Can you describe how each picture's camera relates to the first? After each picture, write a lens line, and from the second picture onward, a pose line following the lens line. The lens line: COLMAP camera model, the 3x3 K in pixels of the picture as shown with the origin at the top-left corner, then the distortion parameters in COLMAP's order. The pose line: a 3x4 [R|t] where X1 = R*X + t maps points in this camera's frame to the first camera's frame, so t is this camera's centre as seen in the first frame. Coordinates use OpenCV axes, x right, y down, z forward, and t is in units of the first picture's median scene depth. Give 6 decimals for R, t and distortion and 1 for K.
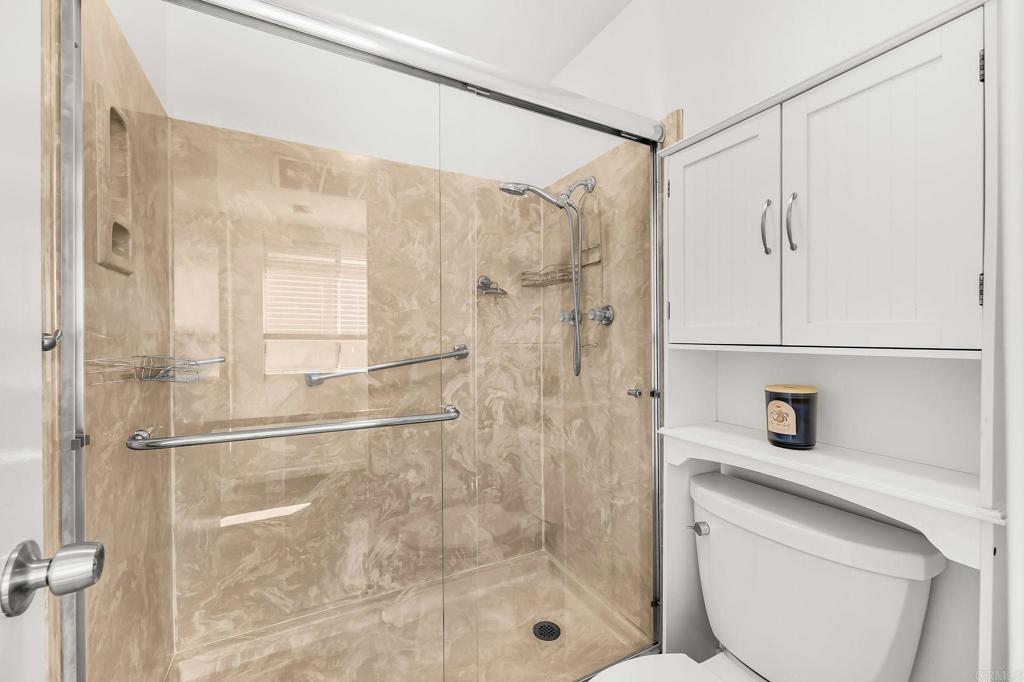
lens RADIAL K [[451.5, 0, 519.8], [0, 451.5, 337.9], [0, 0, 1]] dist [-0.003002, 0.000012]
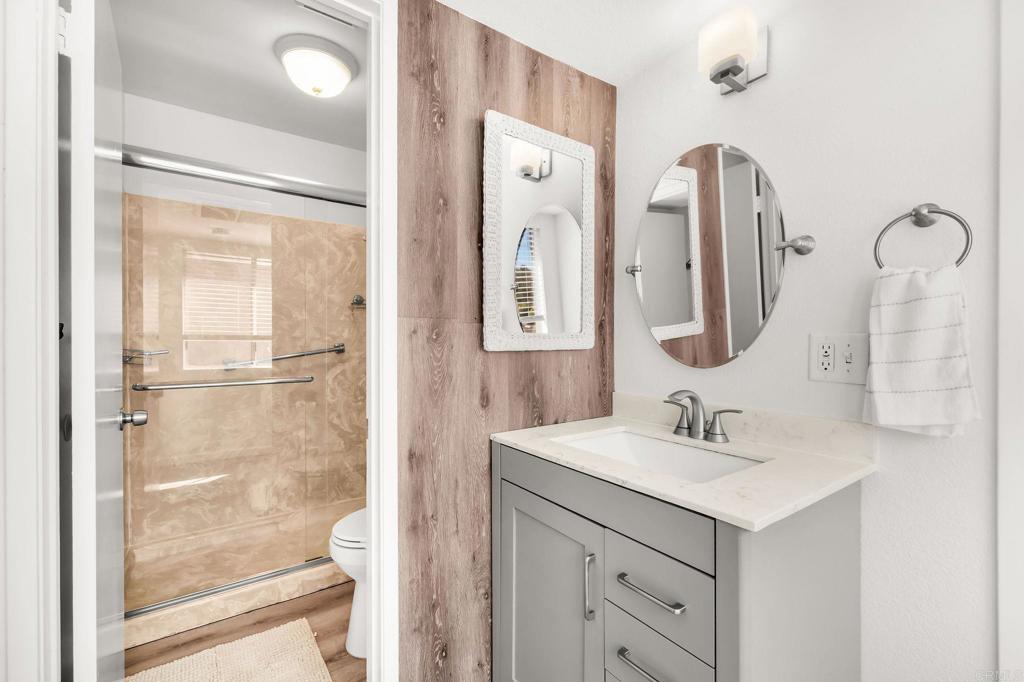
lens RADIAL K [[451.5, 0, 519.8], [0, 451.5, 337.9], [0, 0, 1]] dist [-0.003002, 0.000012]
pose [[0.990055, 0.003283, 0.140646, 0.251817], [-0.003102, 0.999994, -0.001505, -0.002179], [-0.140650, 0.001053, 0.990059, -0.542580]]
